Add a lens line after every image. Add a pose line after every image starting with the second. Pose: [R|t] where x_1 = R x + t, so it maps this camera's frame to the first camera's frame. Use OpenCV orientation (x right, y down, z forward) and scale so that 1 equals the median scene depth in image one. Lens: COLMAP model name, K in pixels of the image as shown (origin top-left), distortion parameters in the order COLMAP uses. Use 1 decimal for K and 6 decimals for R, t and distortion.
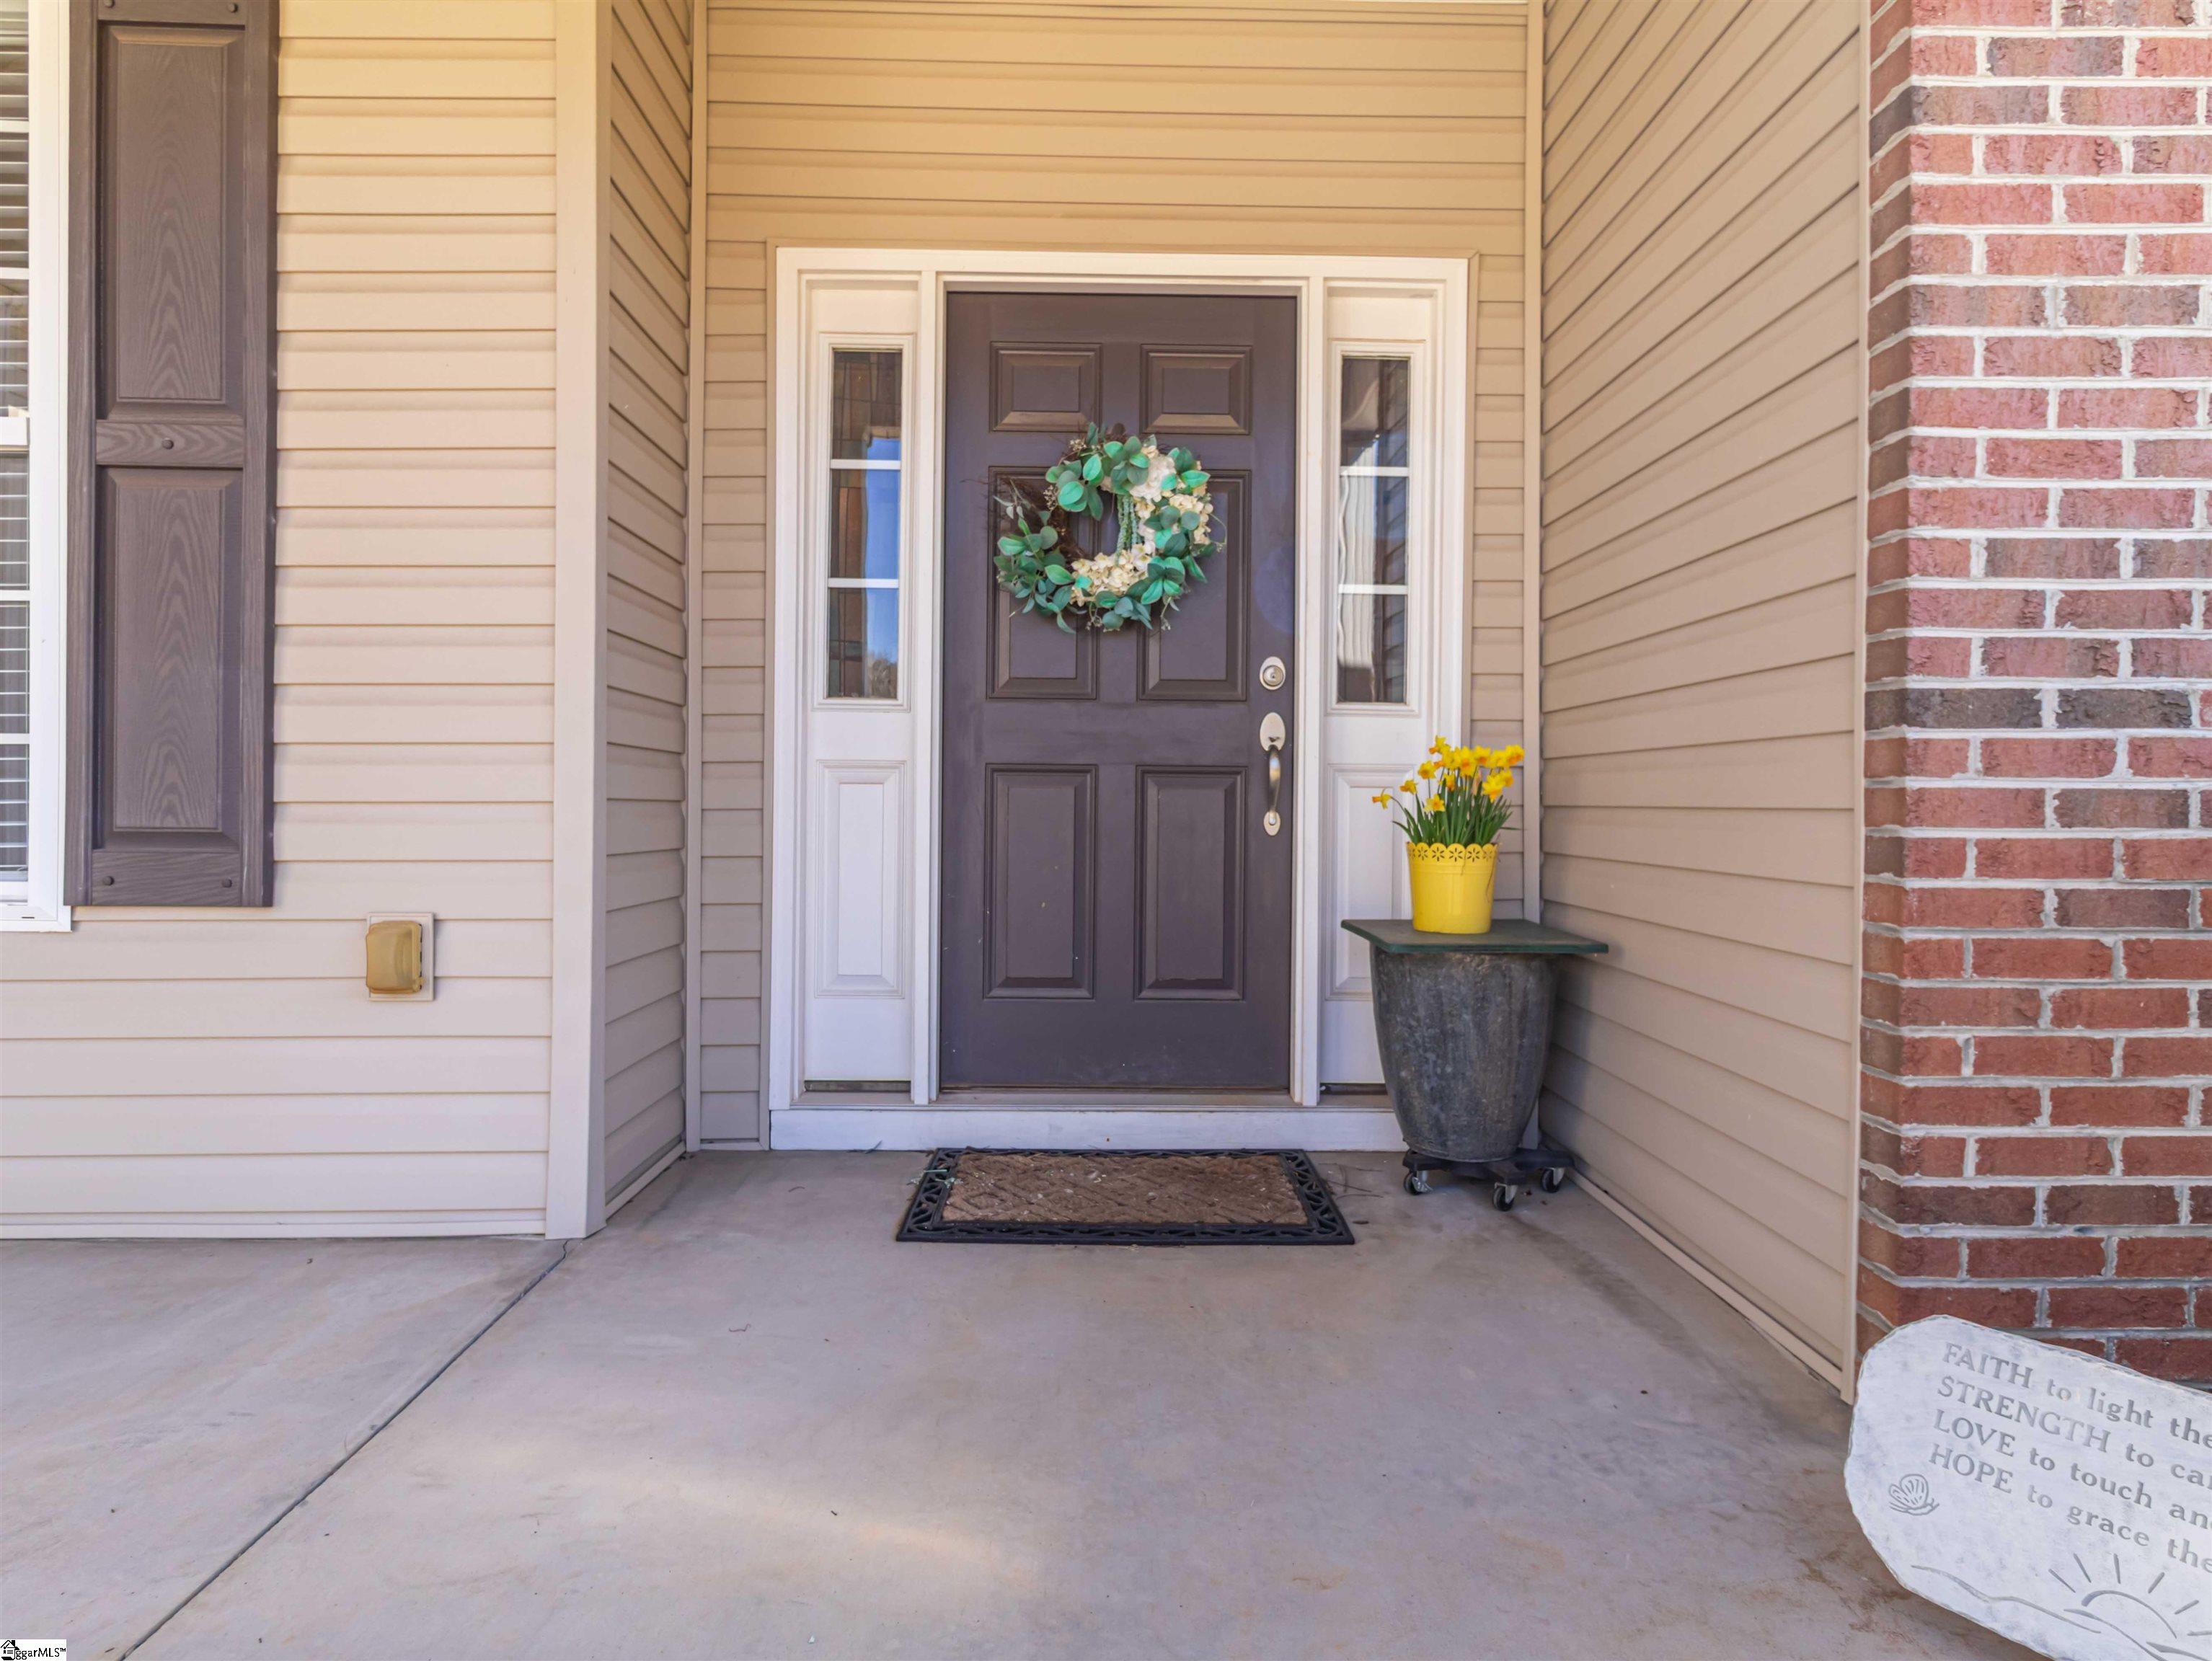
lens RADIAL K [[1183.7, 0, 1104.8], [0, 1183.7, 821.1], [0, 0, 1]] dist [-0.001865, 0.001201]
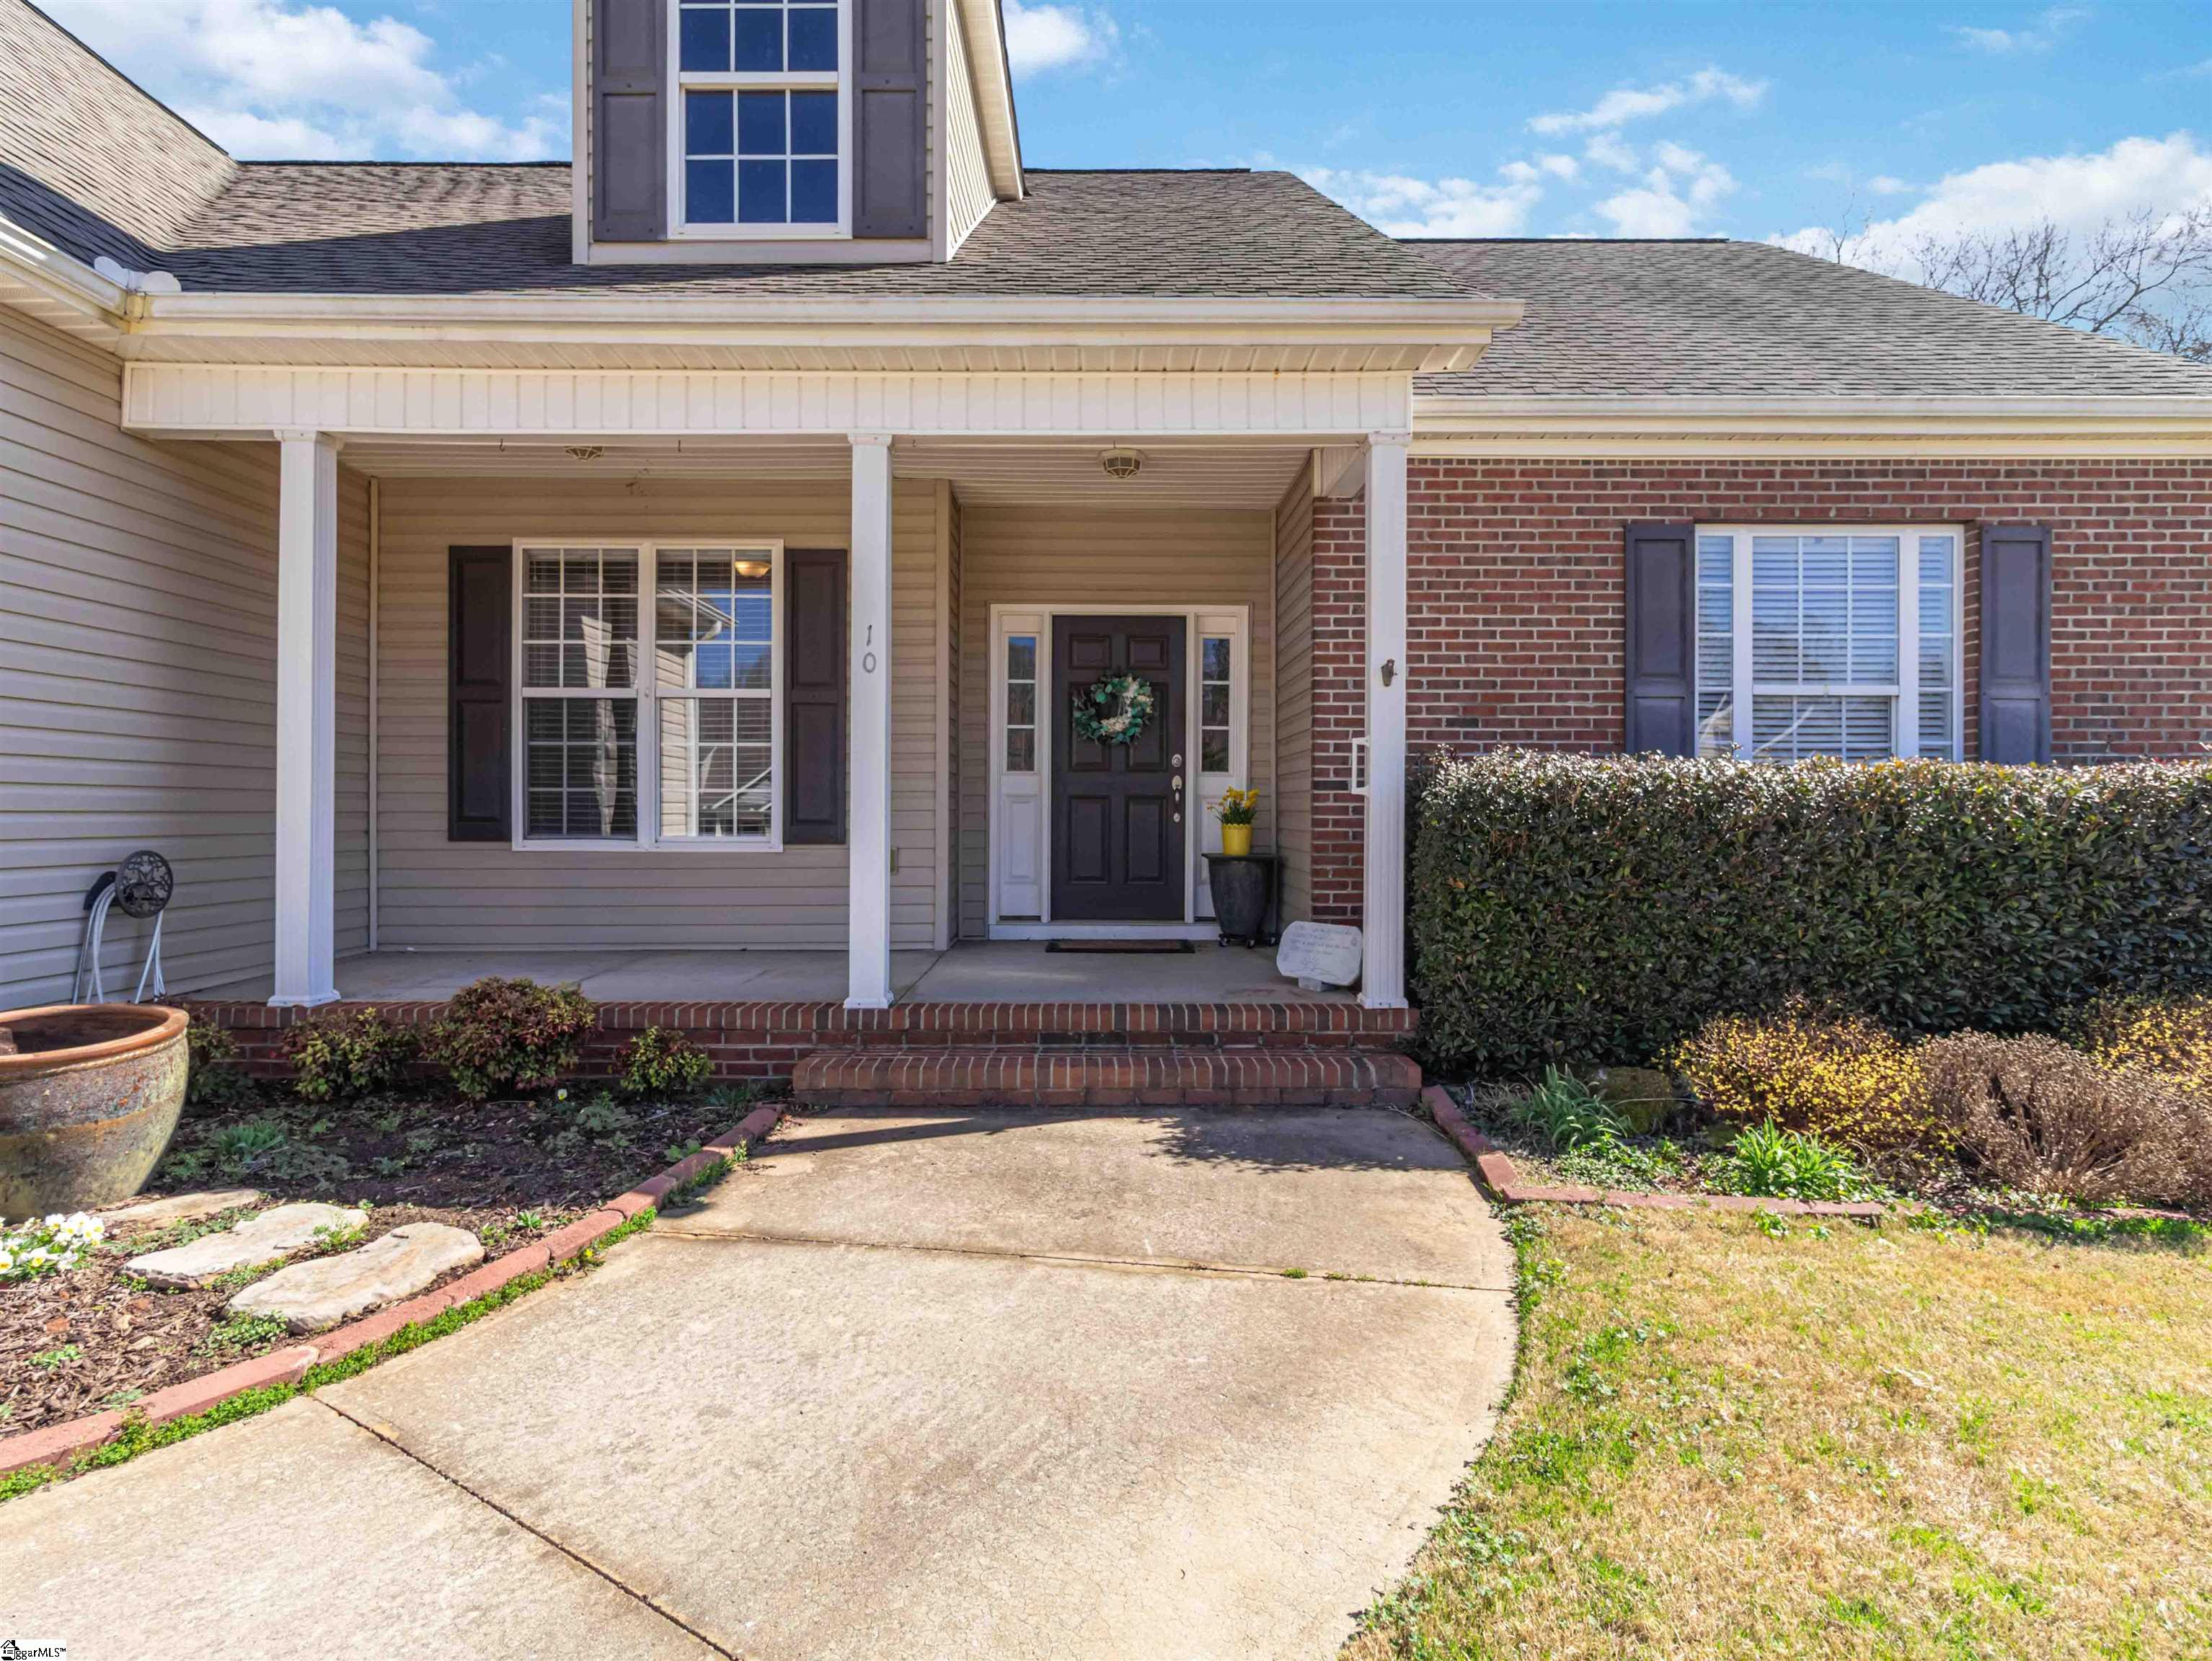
lens RADIAL K [[1183.7, 0, 1104.8], [0, 1183.7, 821.1], [0, 0, 1]] dist [-0.001865, 0.001201]
pose [[0.999950, -0.003573, -0.009326, 0.005783], [0.003513, 0.999973, -0.006453, 0.026864], [0.009348, 0.006420, 0.999936, -1.680217]]
